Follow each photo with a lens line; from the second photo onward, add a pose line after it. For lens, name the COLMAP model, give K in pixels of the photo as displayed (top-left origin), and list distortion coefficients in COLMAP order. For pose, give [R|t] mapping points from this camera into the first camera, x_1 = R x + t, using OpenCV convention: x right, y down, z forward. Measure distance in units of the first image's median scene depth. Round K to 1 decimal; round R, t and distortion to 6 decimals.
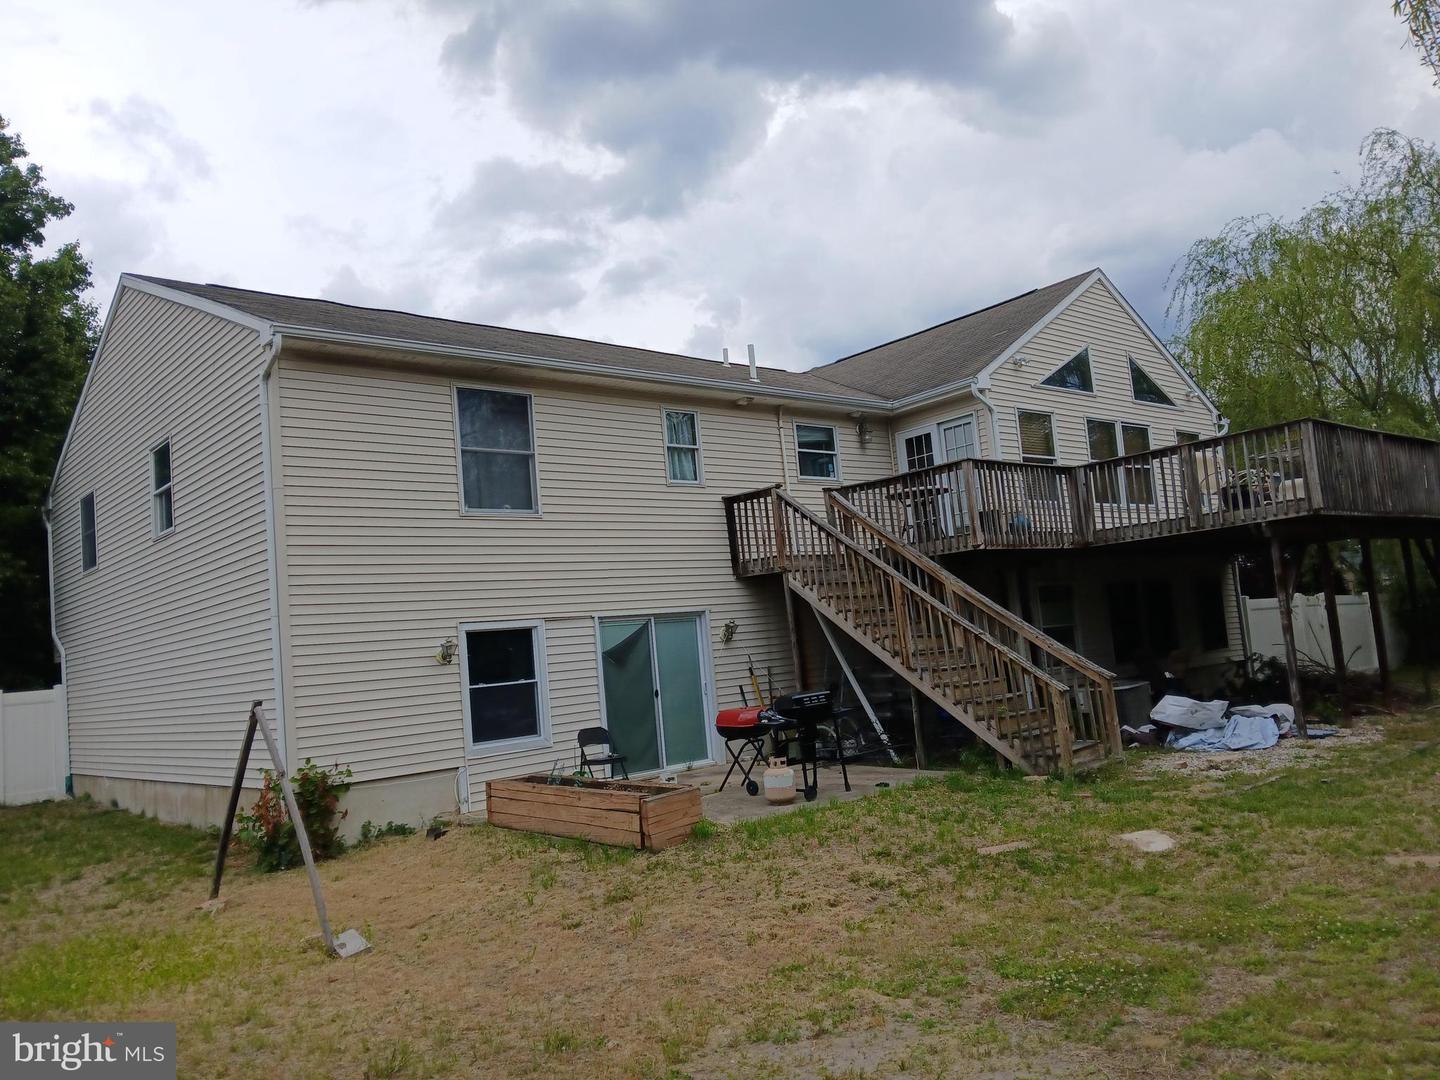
lens RADIAL K [[1110.2, 0, 716.9], [0, 1110.2, 548.3], [0, 0, 1]] dist [0.036940, -0.014022]
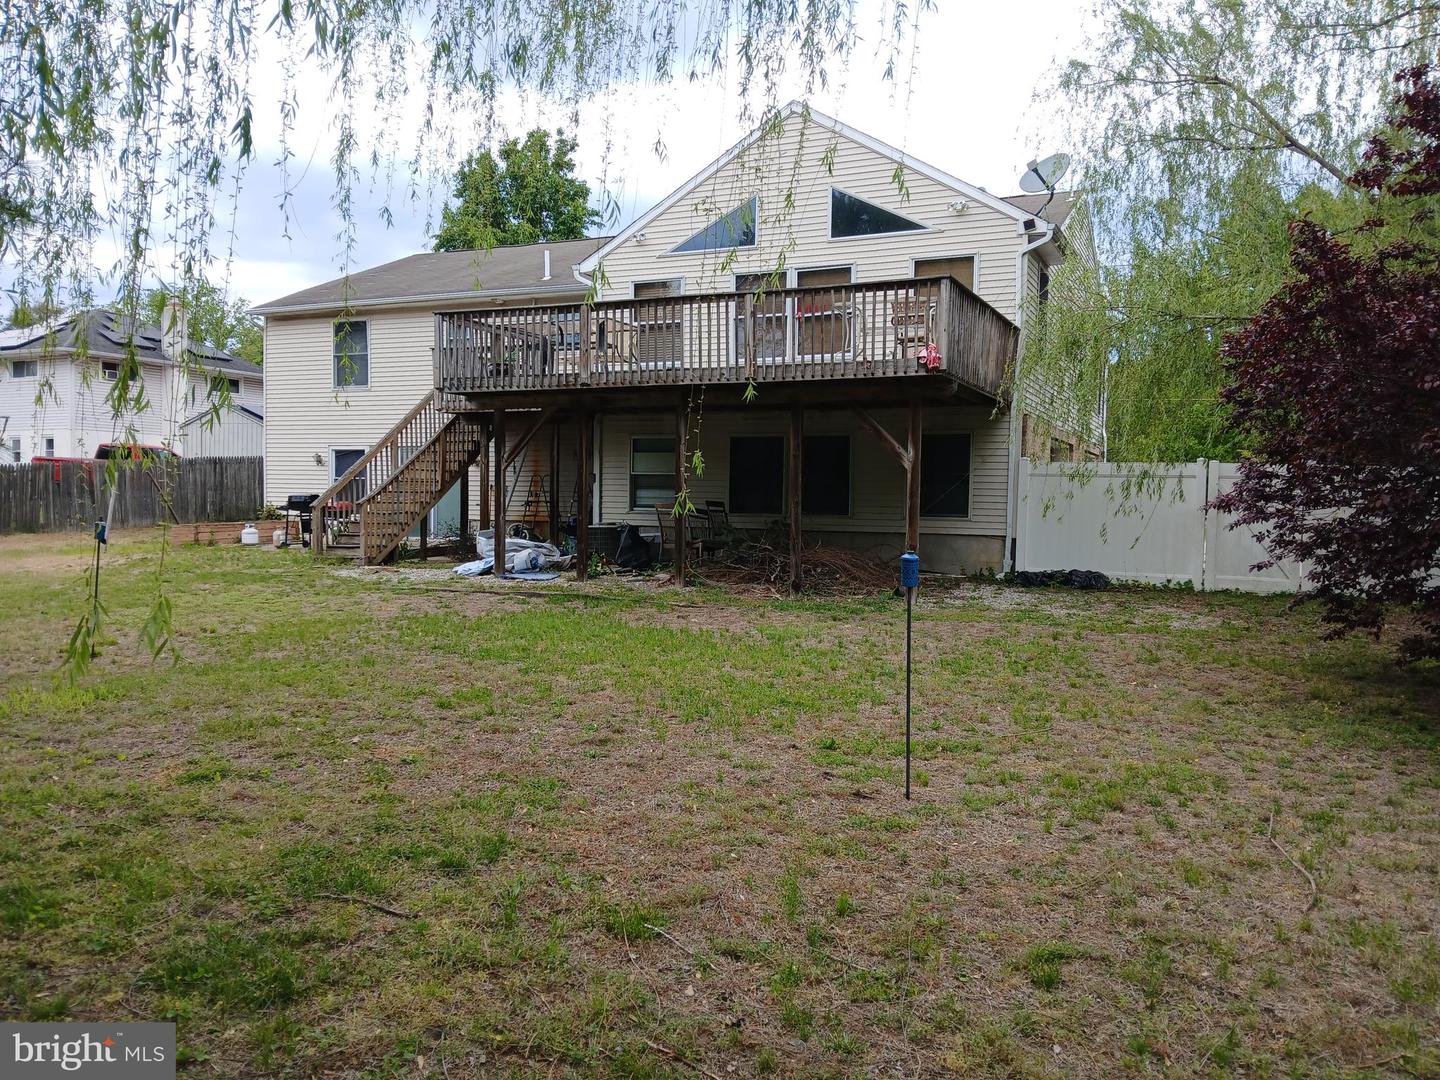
lens RADIAL K [[1110.2, 0, 712.7], [0, 1110.2, 534.8], [0, 0, 1]] dist [0.036940, -0.014022]
pose [[0.405750, 0.124252, -0.905499, 1.623390], [0.035085, 0.987869, 0.151276, -0.045476], [0.913311, -0.093150, 0.396468, 0.712578]]
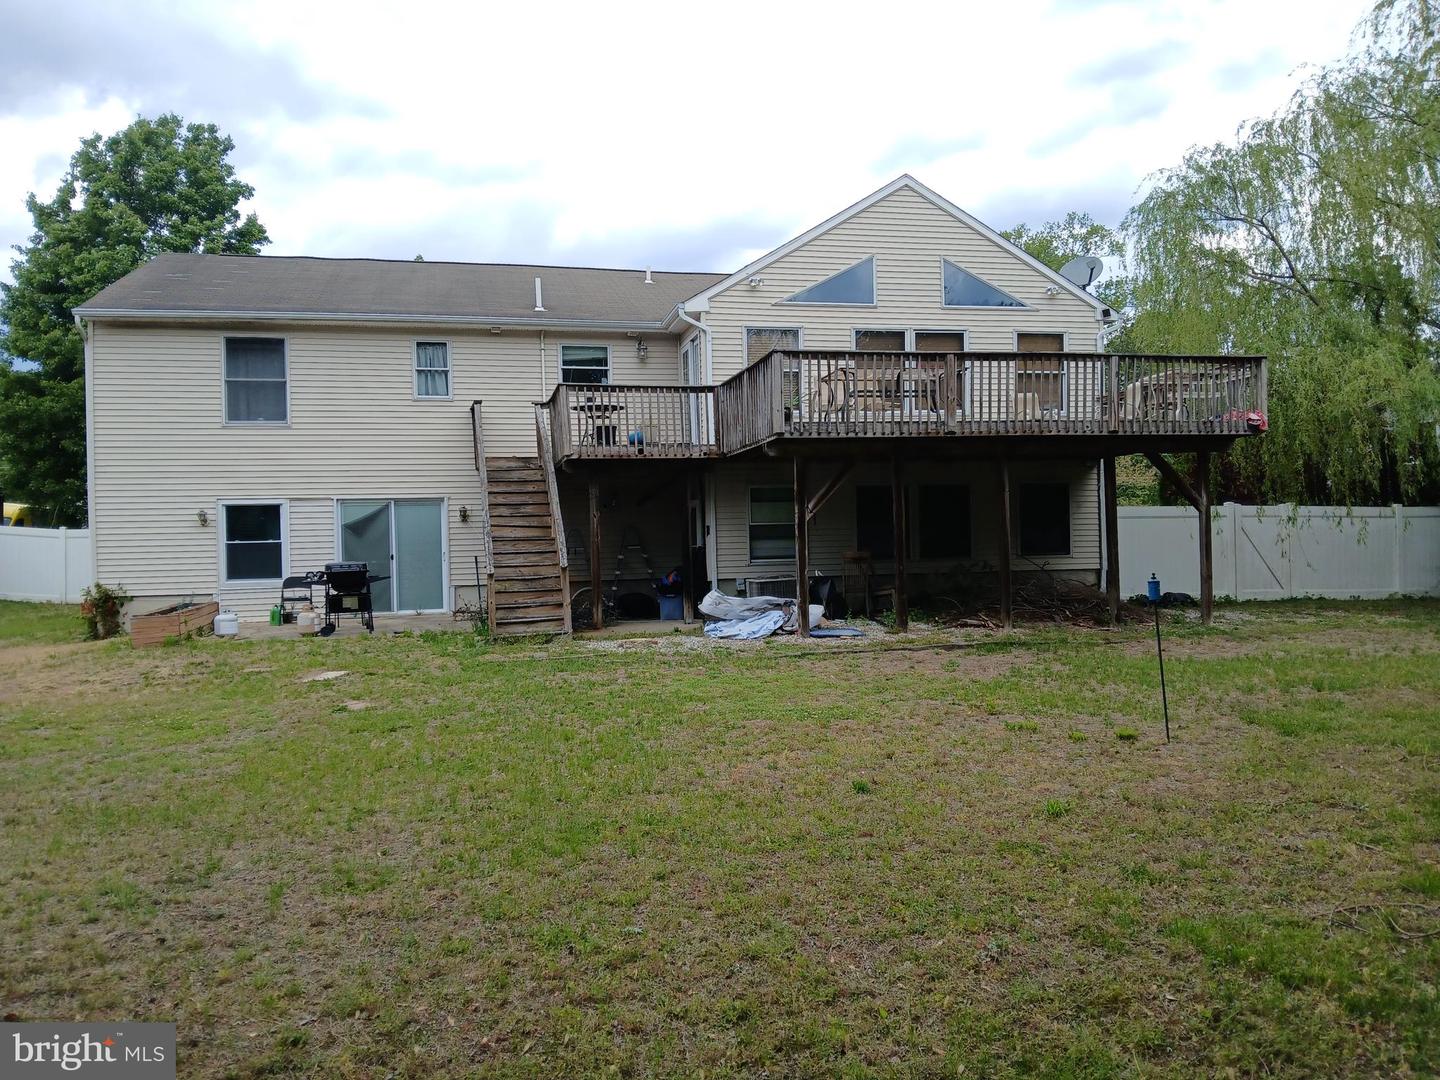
lens RADIAL K [[1110.2, 0, 726.5], [0, 1110.2, 548.4], [0, 0, 1]] dist [0.036940, -0.014022]
pose [[0.880426, 0.066403, -0.469511, 0.933017], [-0.009510, 0.992420, 0.122525, -0.049527], [0.474088, -0.103410, 0.874384, 0.006415]]
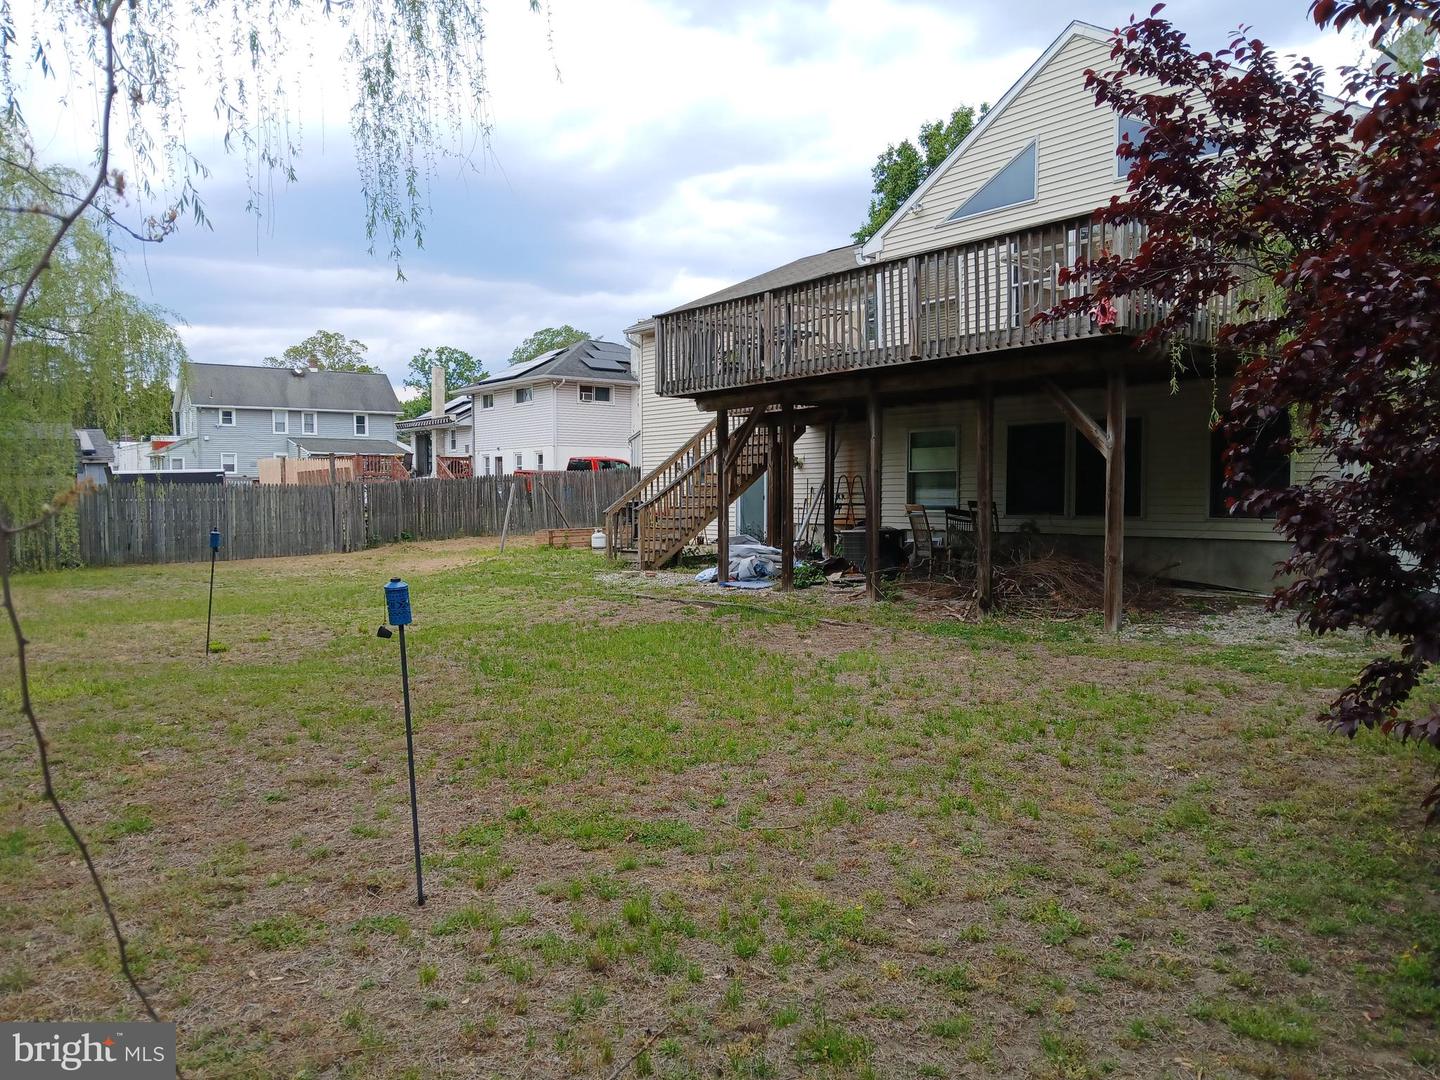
lens RADIAL K [[1110.2, 0, 716.2], [0, 1110.2, 538.5], [0, 0, 1]] dist [0.036940, -0.014022]
pose [[-0.075353, 0.128272, -0.988872, 1.582900], [0.104895, 0.987209, 0.120064, -0.014329], [0.991624, -0.094680, -0.087845, 1.056505]]
